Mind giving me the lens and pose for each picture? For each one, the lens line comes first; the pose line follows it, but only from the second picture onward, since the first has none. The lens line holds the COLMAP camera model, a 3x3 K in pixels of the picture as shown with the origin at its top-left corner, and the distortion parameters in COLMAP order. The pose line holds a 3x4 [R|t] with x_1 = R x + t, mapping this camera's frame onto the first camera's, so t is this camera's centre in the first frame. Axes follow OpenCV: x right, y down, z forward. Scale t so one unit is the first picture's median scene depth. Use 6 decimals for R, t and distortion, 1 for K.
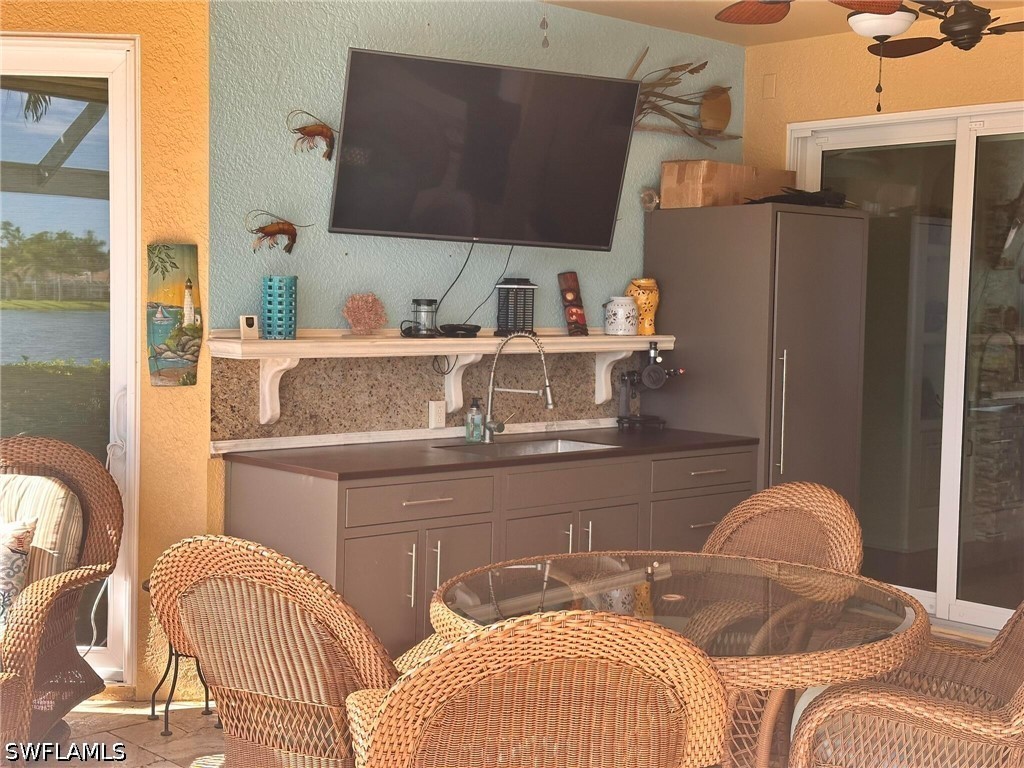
lens RADIAL K [[1401.0, 0, 512.0], [0, 1401.0, 384.0], [0, 0, 1]] dist [0.135689, -0.050910]
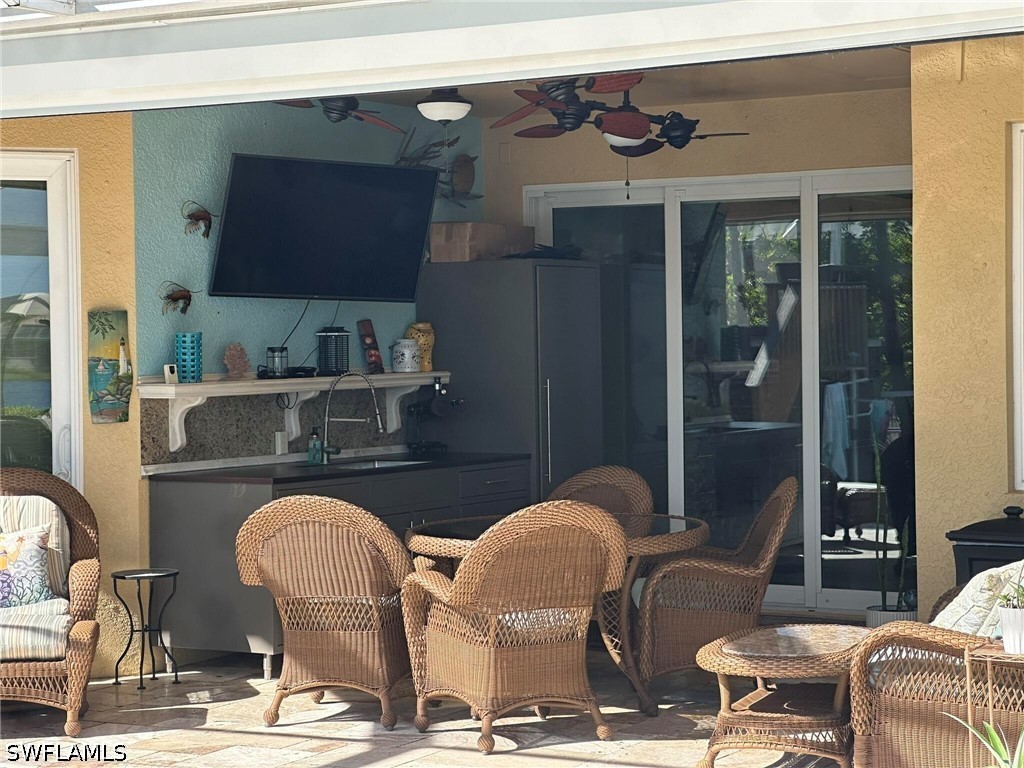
lens RADIAL K [[2288.2, 0, 512.0], [0, 2288.2, 384.0], [0, 0, 1]] dist [0.041120, 0.416538]
pose [[0.958308, -0.038986, 0.283064, -0.442422], [0.050119, 0.998224, -0.032191, 0.047025], [-0.281307, 0.045036, 0.958561, -0.987847]]
